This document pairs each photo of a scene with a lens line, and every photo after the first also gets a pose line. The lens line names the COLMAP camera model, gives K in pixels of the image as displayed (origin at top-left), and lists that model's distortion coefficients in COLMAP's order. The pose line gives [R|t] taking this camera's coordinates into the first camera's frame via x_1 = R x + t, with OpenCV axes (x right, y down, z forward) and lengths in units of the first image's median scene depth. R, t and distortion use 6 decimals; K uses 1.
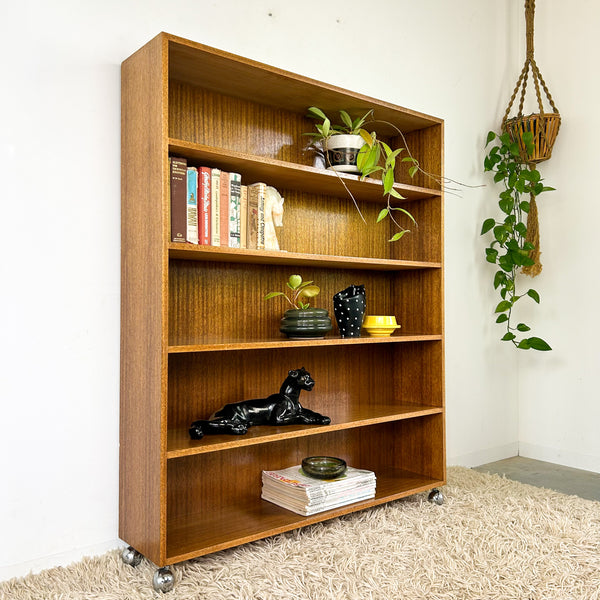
lens RADIAL K [[599.6, 0, 300.0], [0, 599.6, 300.0], [0, 0, 1]] dist [0.066286, -0.138121]
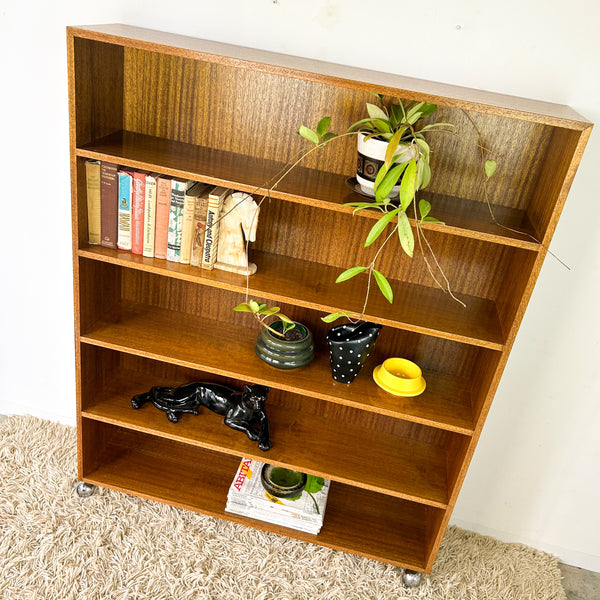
lens RADIAL K [[599.6, 0, 300.0], [0, 599.6, 300.0], [0, 0, 1]] dist [0.066286, -0.138121]
pose [[0.631806, 0.436228, -0.640723, 0.576331], [-0.137927, 0.876683, 0.460872, -0.440061], [0.762756, -0.202808, 0.614062, 0.512195]]
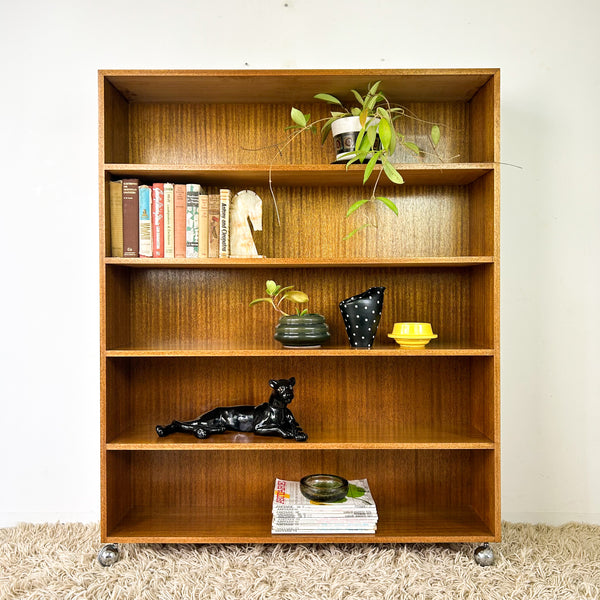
lens RADIAL K [[607.7, 0, 300.0], [0, 607.7, 300.0], [0, 0, 1]] dist [0.064844, -0.127999]
pose [[0.775353, 0.002427, -0.631523, 0.627942], [0.011954, 0.999757, 0.018519, -0.027137], [0.631414, -0.021908, 0.775136, 0.276079]]
